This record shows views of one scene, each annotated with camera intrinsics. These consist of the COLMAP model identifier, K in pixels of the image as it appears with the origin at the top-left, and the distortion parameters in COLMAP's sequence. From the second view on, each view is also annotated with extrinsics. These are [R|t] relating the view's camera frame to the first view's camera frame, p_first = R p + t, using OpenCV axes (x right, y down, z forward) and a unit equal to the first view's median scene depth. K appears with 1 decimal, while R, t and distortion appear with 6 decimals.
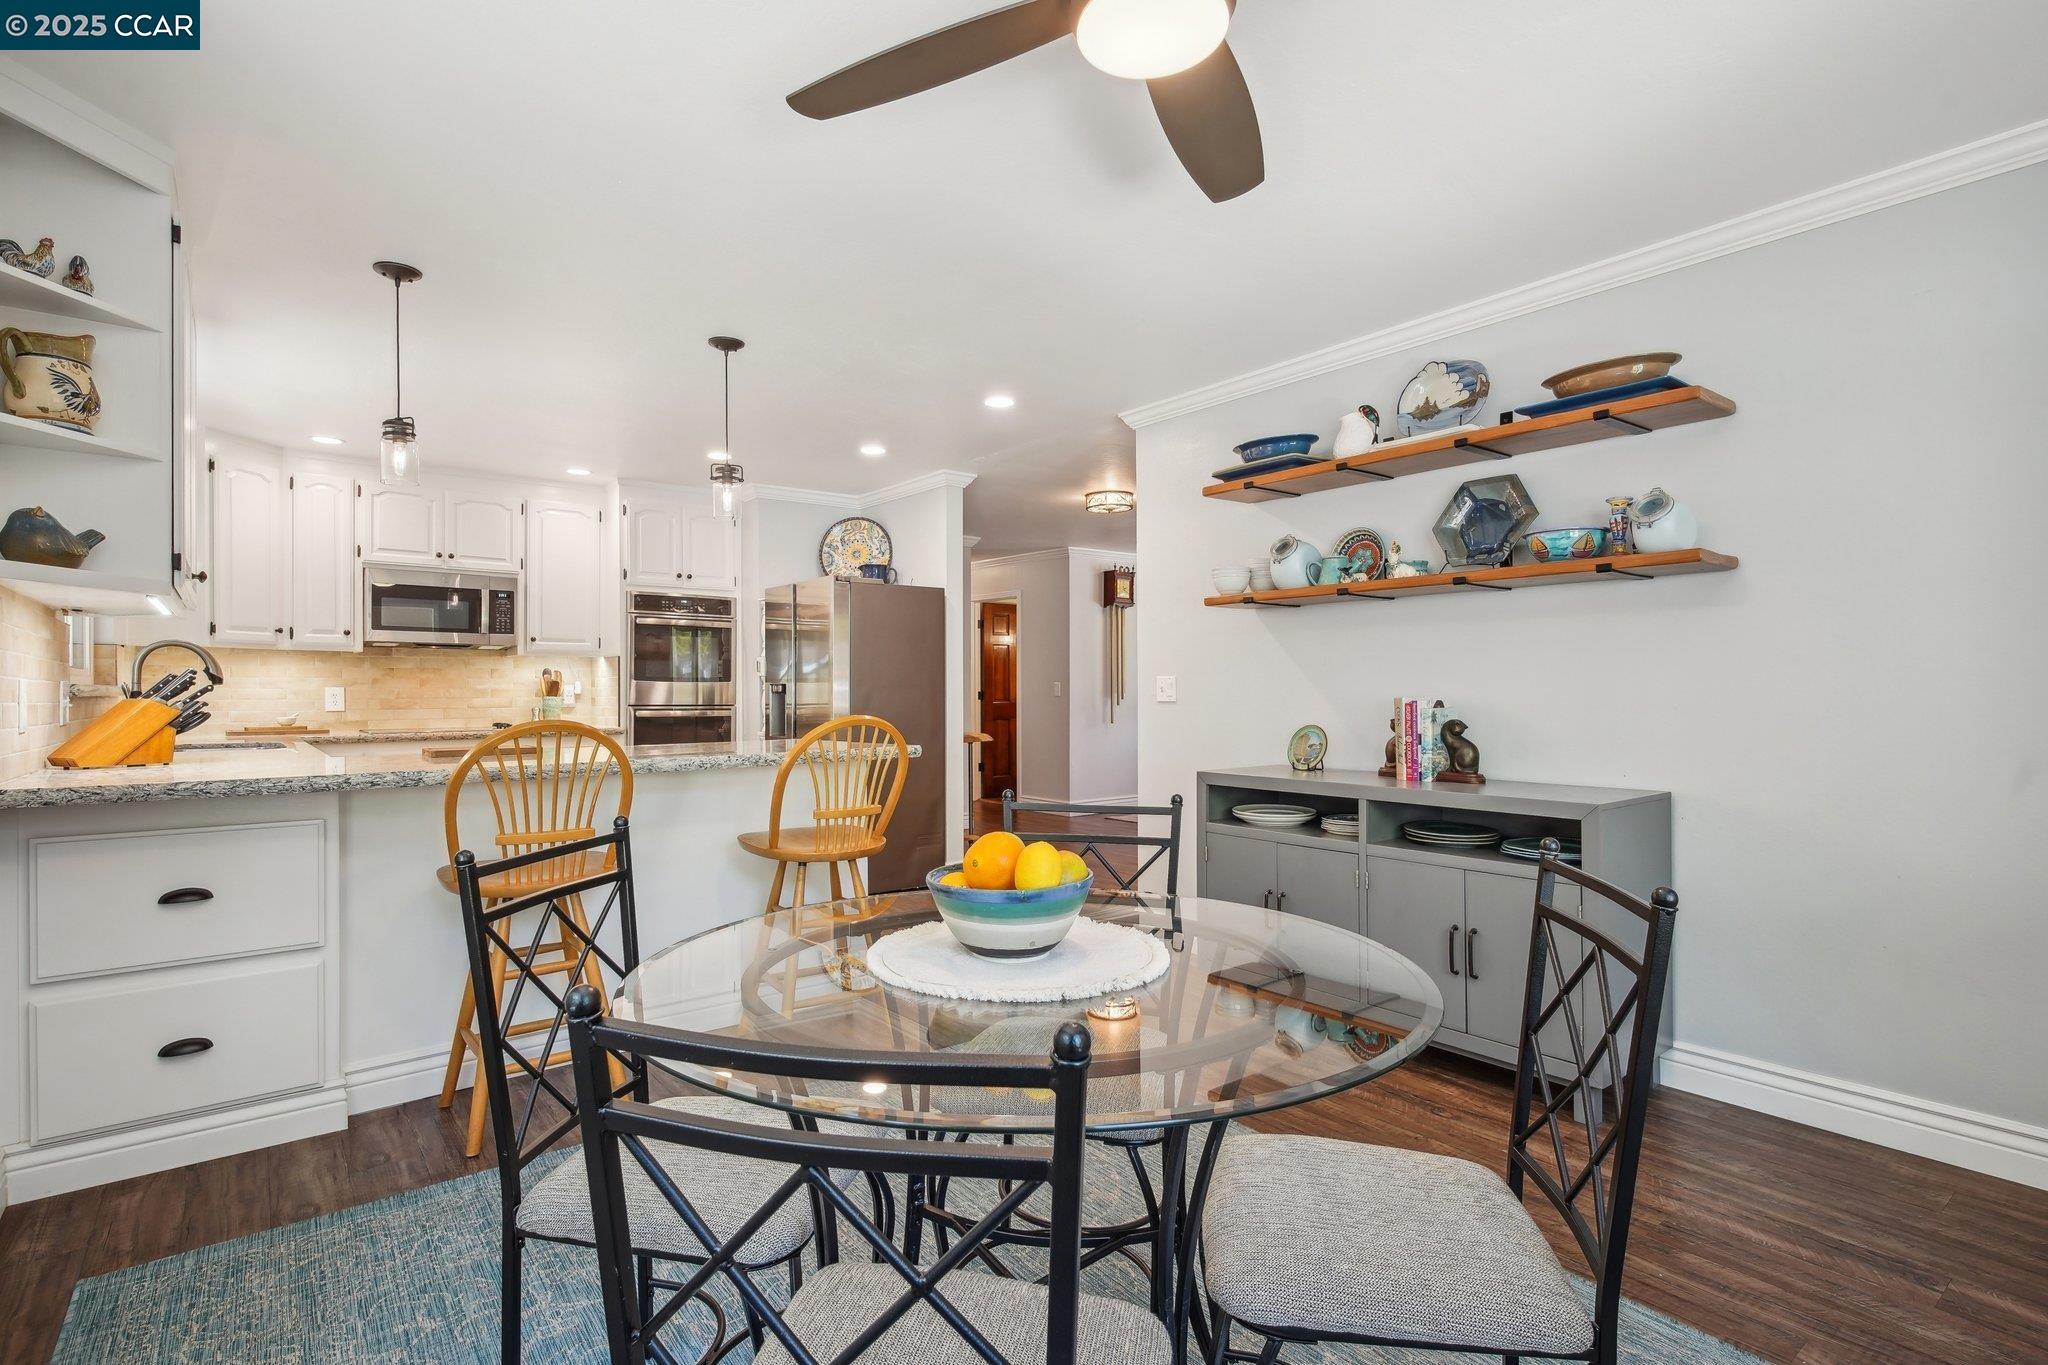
lens RADIAL K [[999.0, 0, 1015.6], [0, 999.0, 682.9], [0, 0, 1]] dist [0.006069, -0.002562]
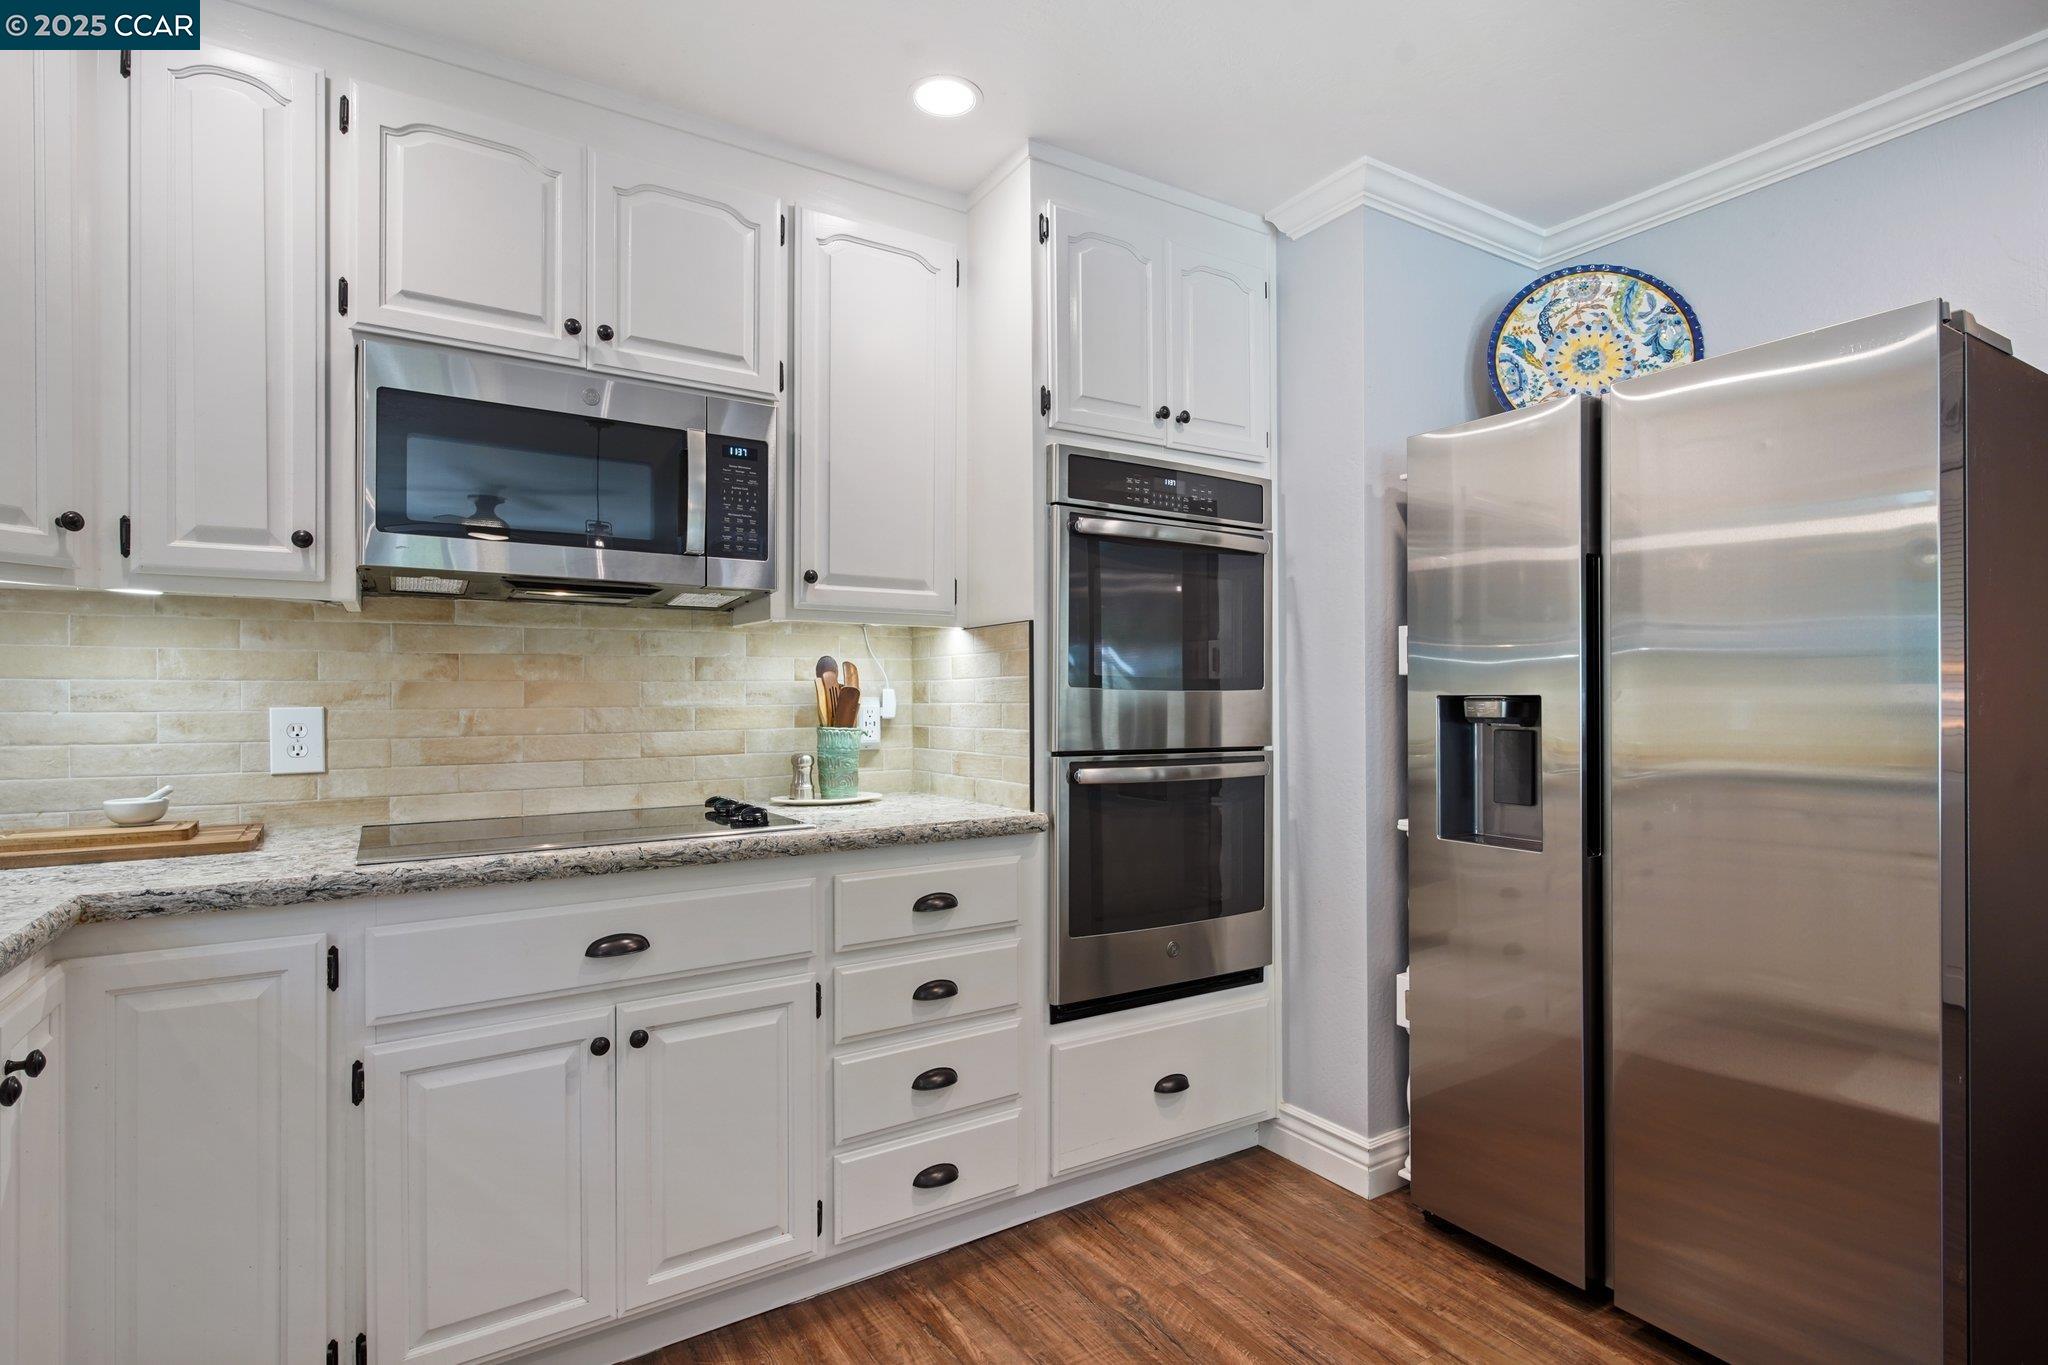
lens RADIAL K [[999.0, 0, 1010.0], [0, 999.0, 692.0], [0, 0, 1]] dist [0.006069, -0.002562]
pose [[0.994319, 0.000094, -0.106437, -0.371138], [0.000476, 0.999986, 0.005329, -0.002491], [0.106436, -0.005349, 0.994305, 0.640582]]
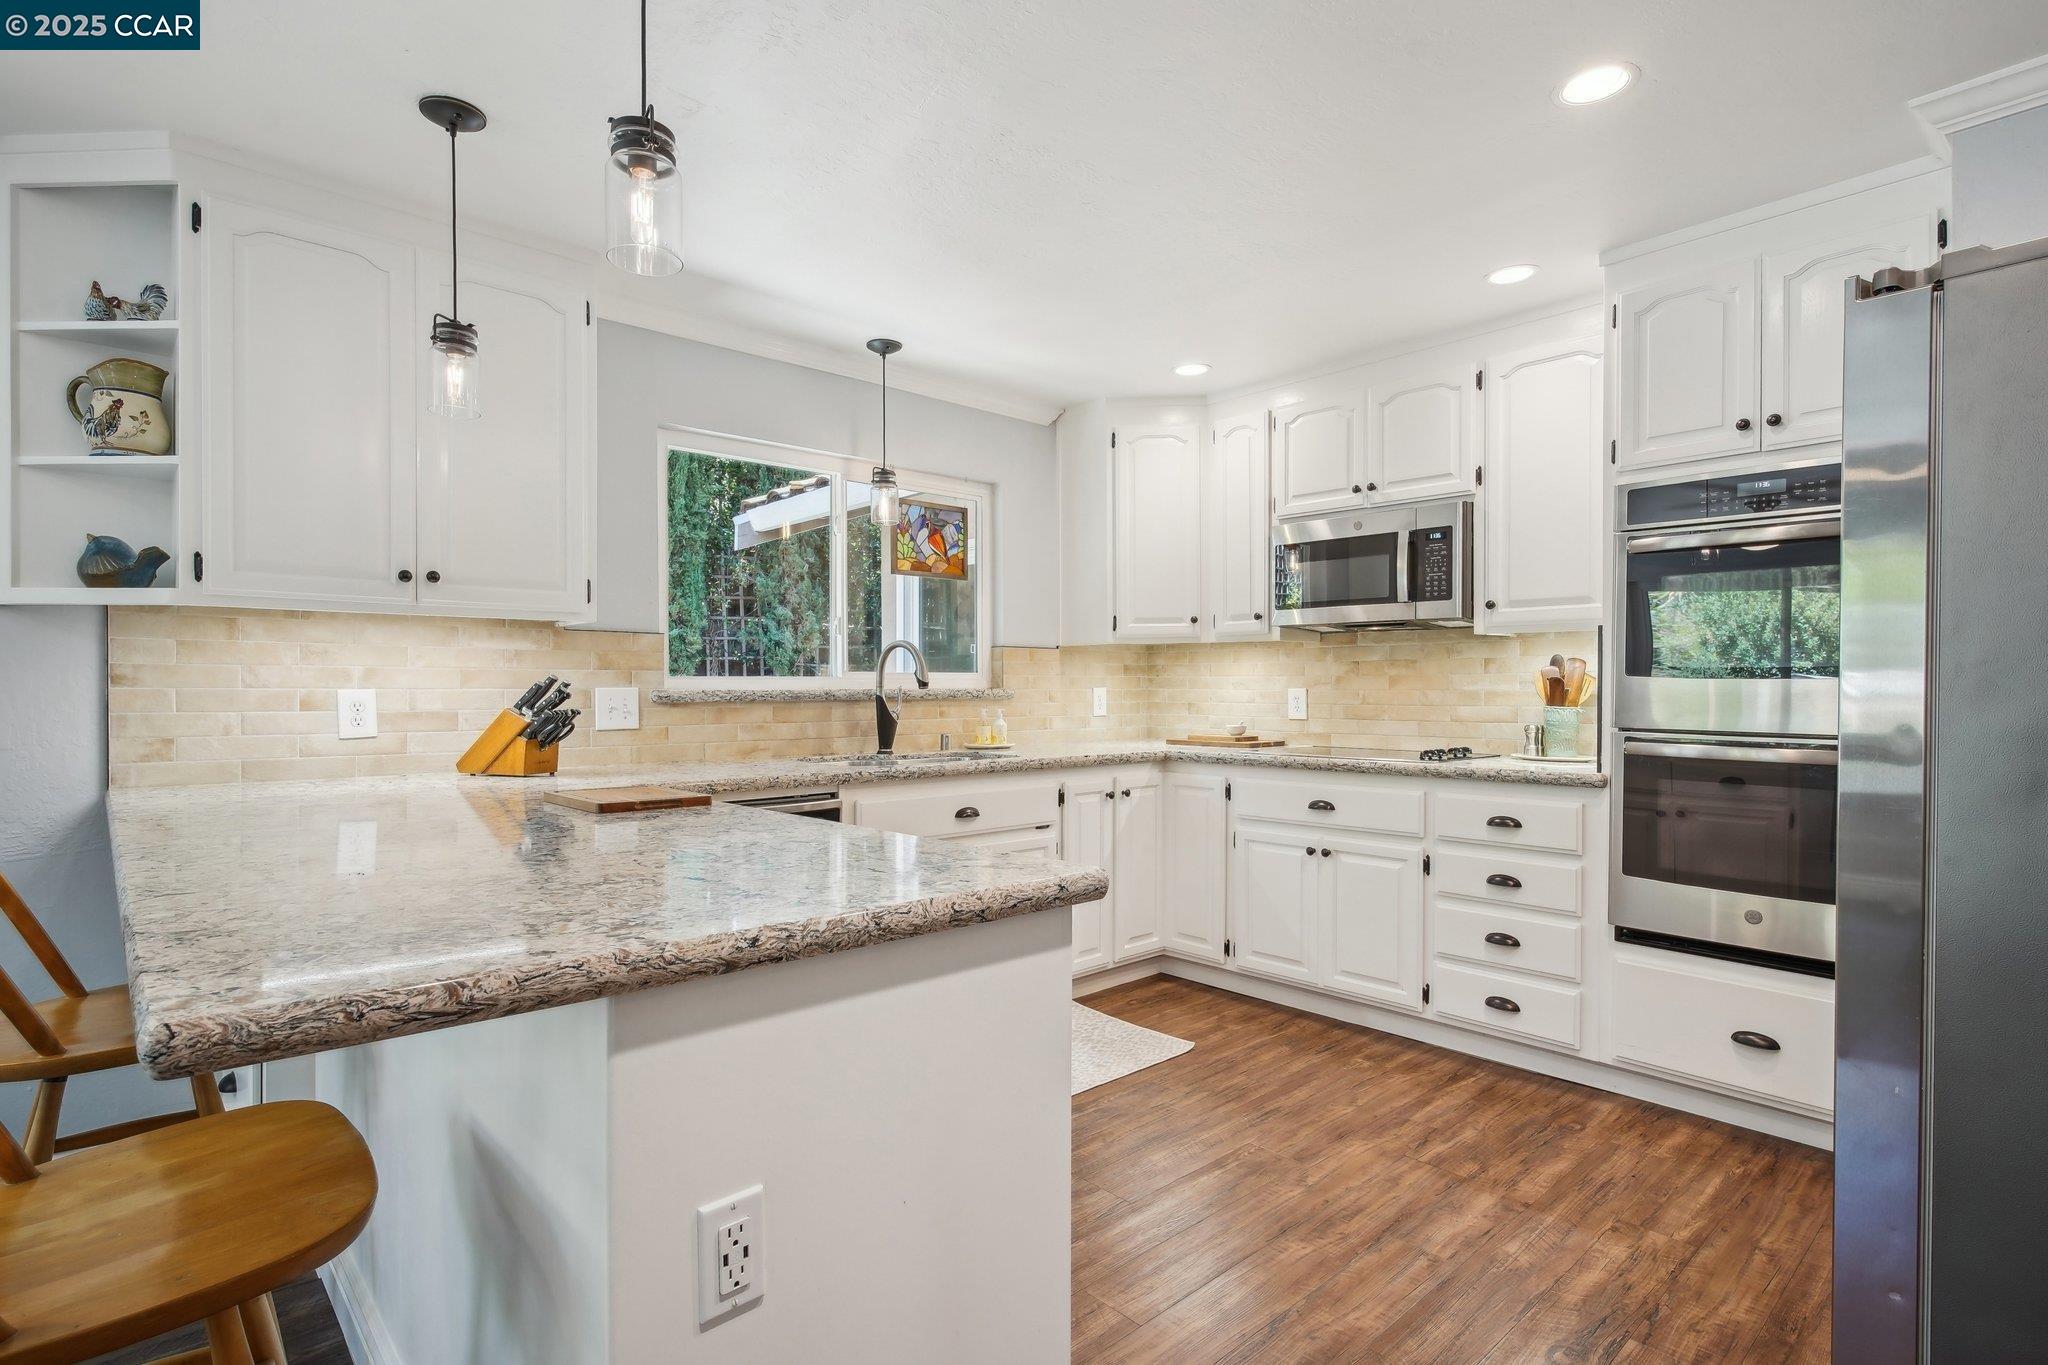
lens RADIAL K [[999.0, 0, 1006.8], [0, 999.0, 694.1], [0, 0, 1]] dist [0.006069, -0.002562]
pose [[0.066875, 0.011368, -0.997697, 0.065725], [0.009337, 0.999884, 0.012019, -0.002364], [0.997718, -0.010119, 0.066762, 0.692727]]
